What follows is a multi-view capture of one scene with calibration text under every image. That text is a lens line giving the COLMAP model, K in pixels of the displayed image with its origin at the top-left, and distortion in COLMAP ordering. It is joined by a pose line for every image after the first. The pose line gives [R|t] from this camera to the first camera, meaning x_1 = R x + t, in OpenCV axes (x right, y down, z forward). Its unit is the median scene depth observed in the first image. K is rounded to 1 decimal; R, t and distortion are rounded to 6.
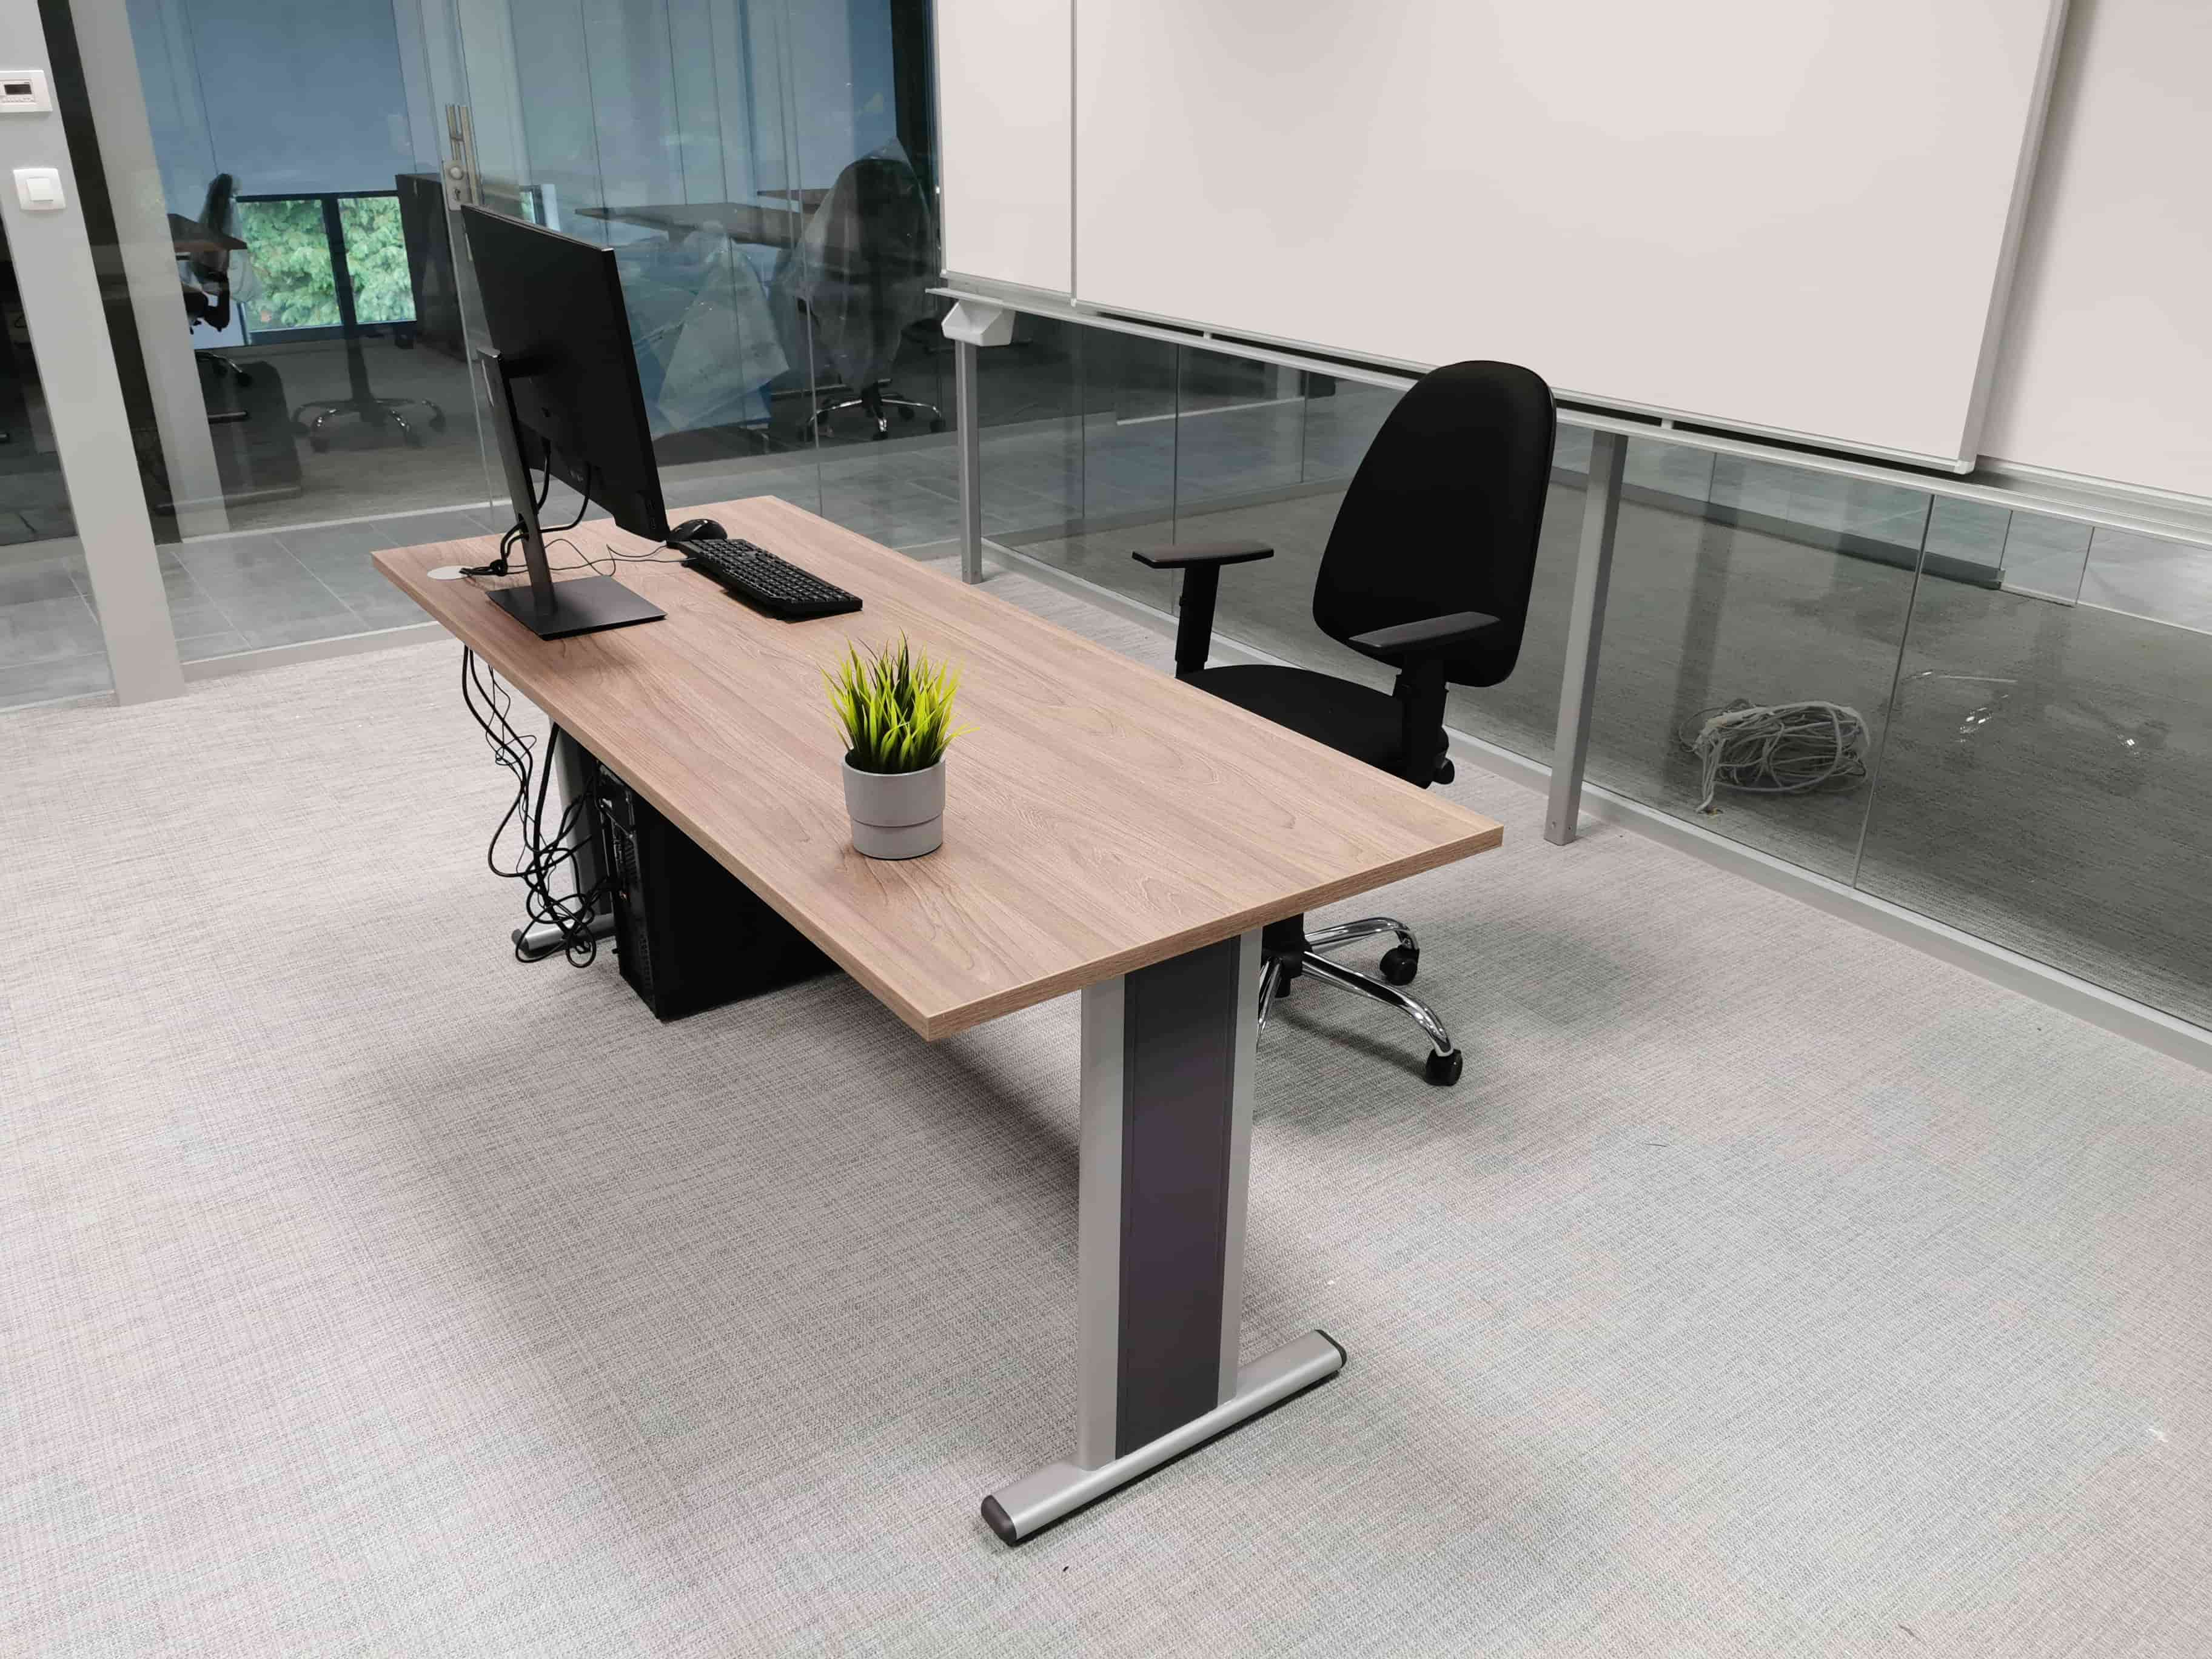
lens RADIAL K [[1703.4, 0, 1106.0], [0, 1703.4, 829.5], [0, 0, 1]] dist [0.056855, -0.070826]
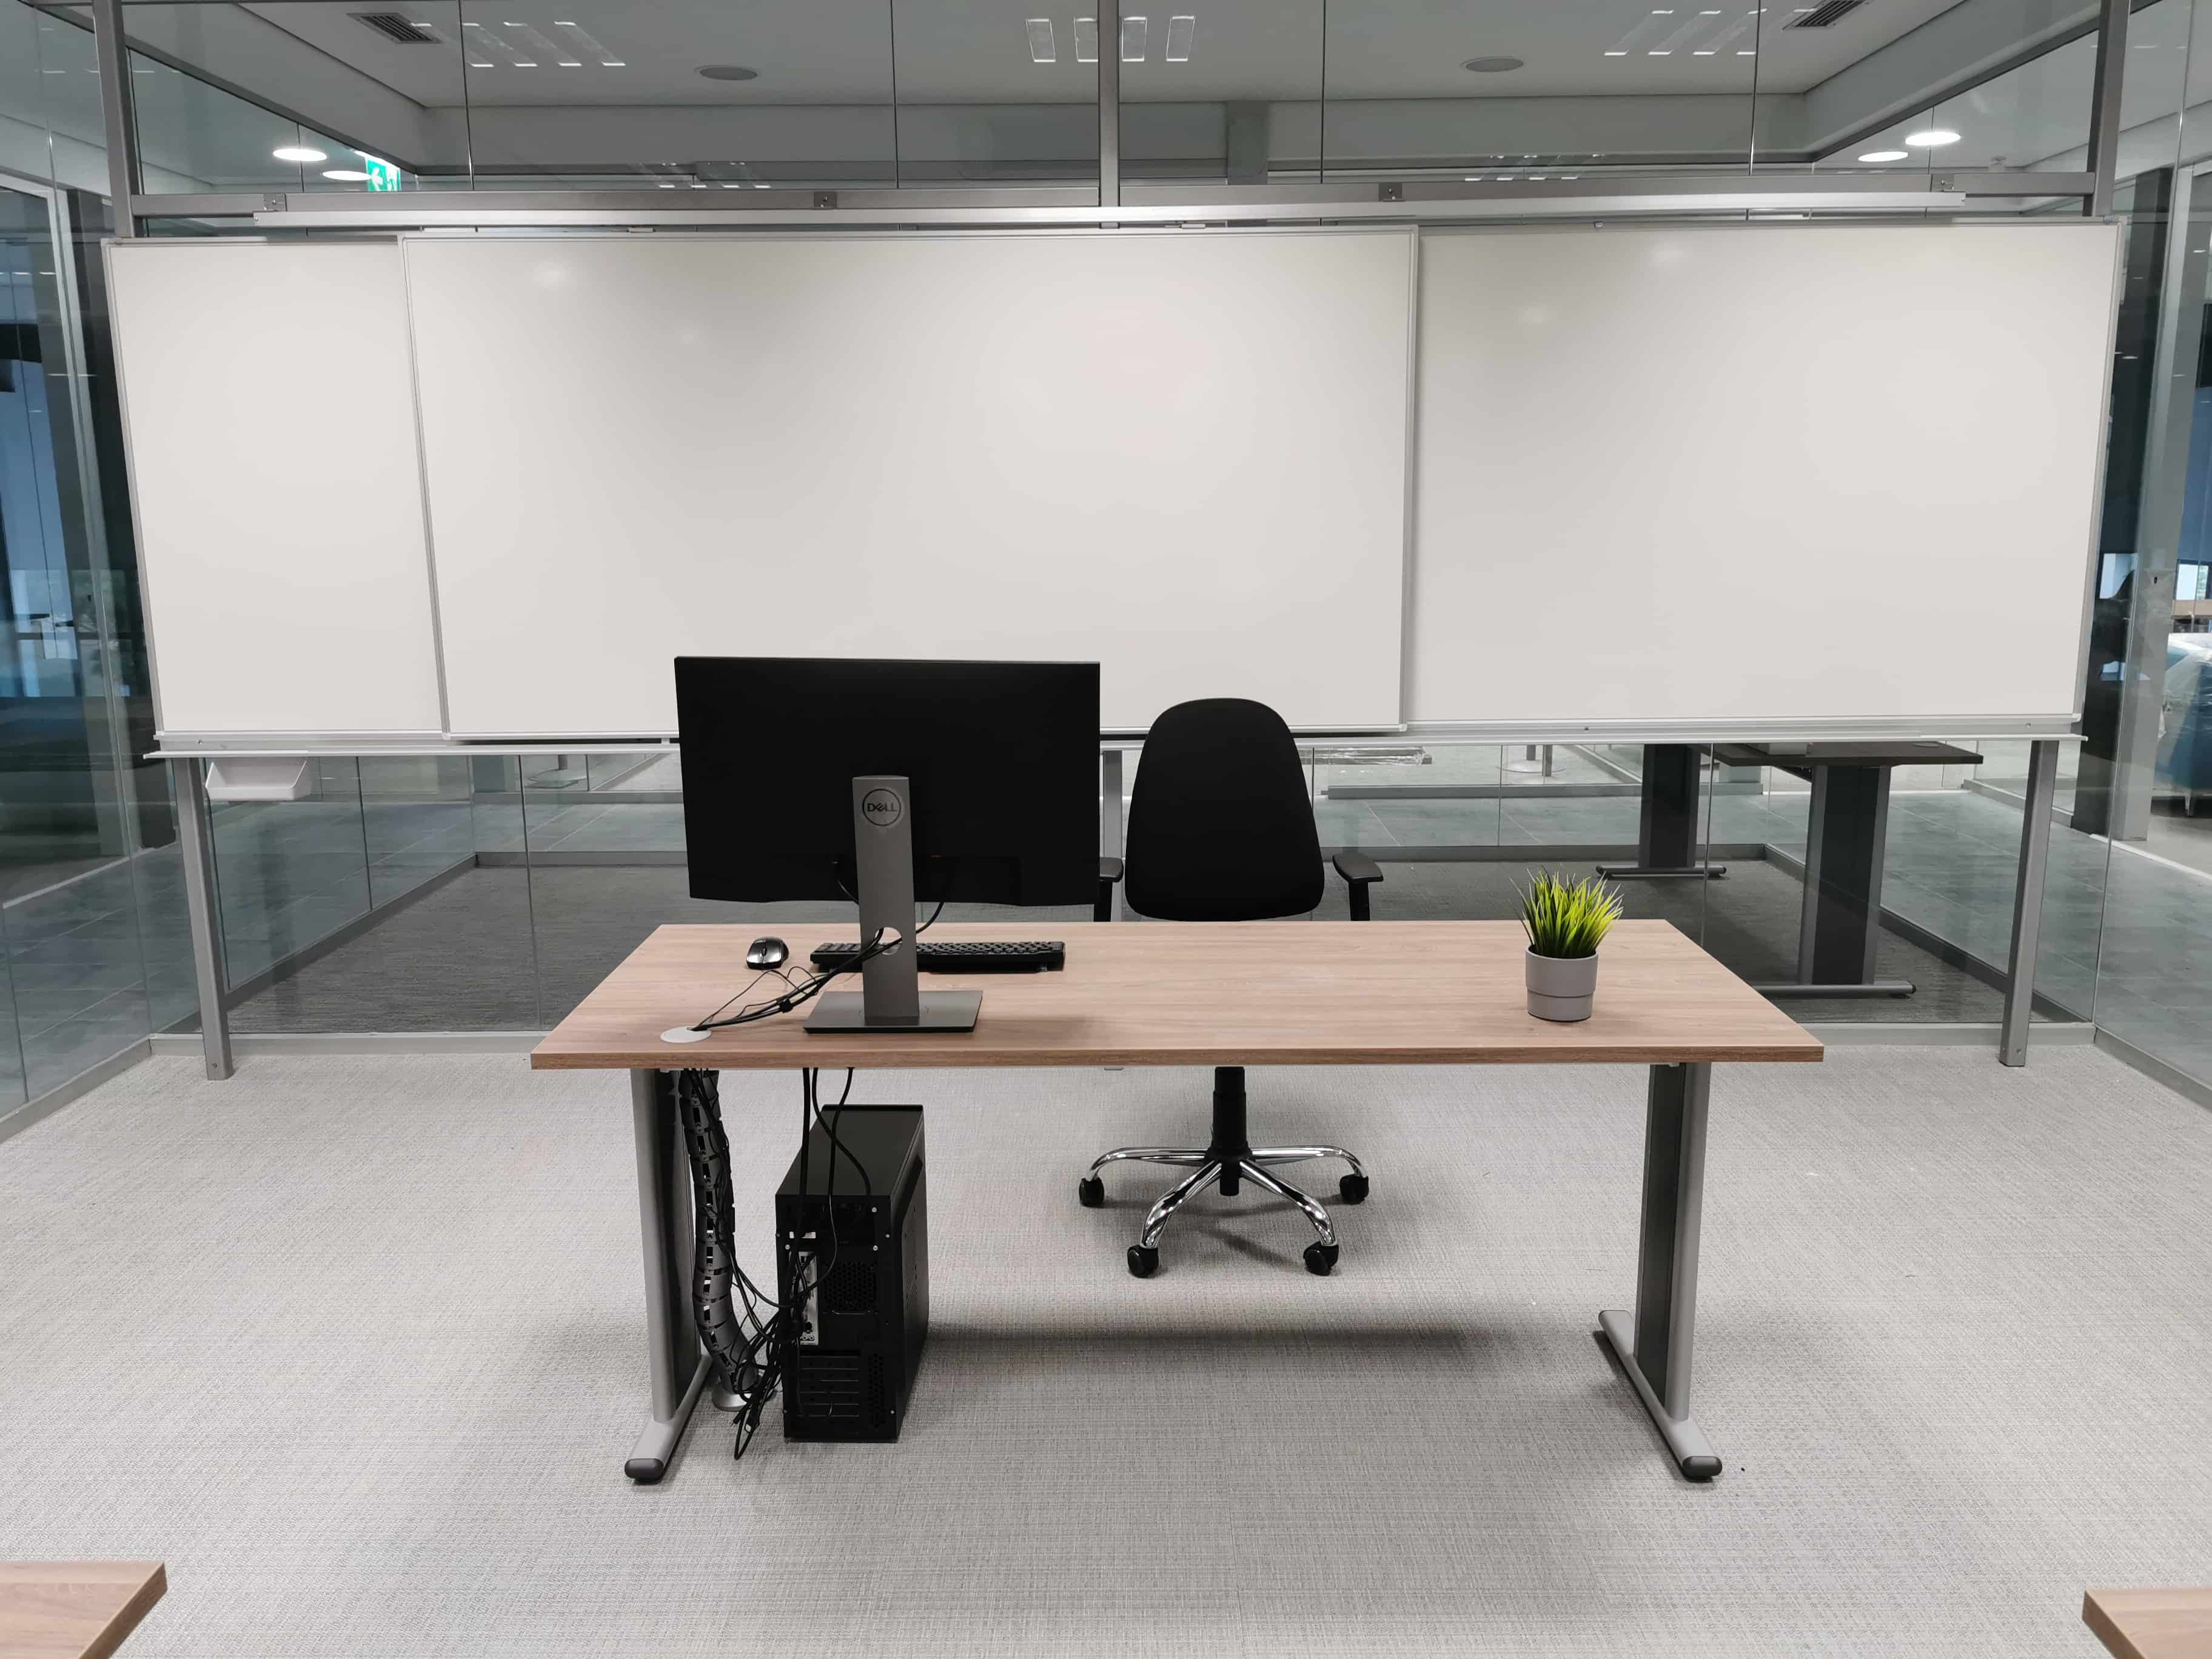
lens RADIAL K [[1703.4, 0, 1106.0], [0, 1703.4, 829.5], [0, 0, 1]] dist [0.056855, -0.070826]
pose [[0.580169, -0.166101, 0.797379, -0.975272], [0.341382, 0.938434, -0.052904, -0.127654], [-0.739501, 0.302905, 0.601155, 0.242555]]
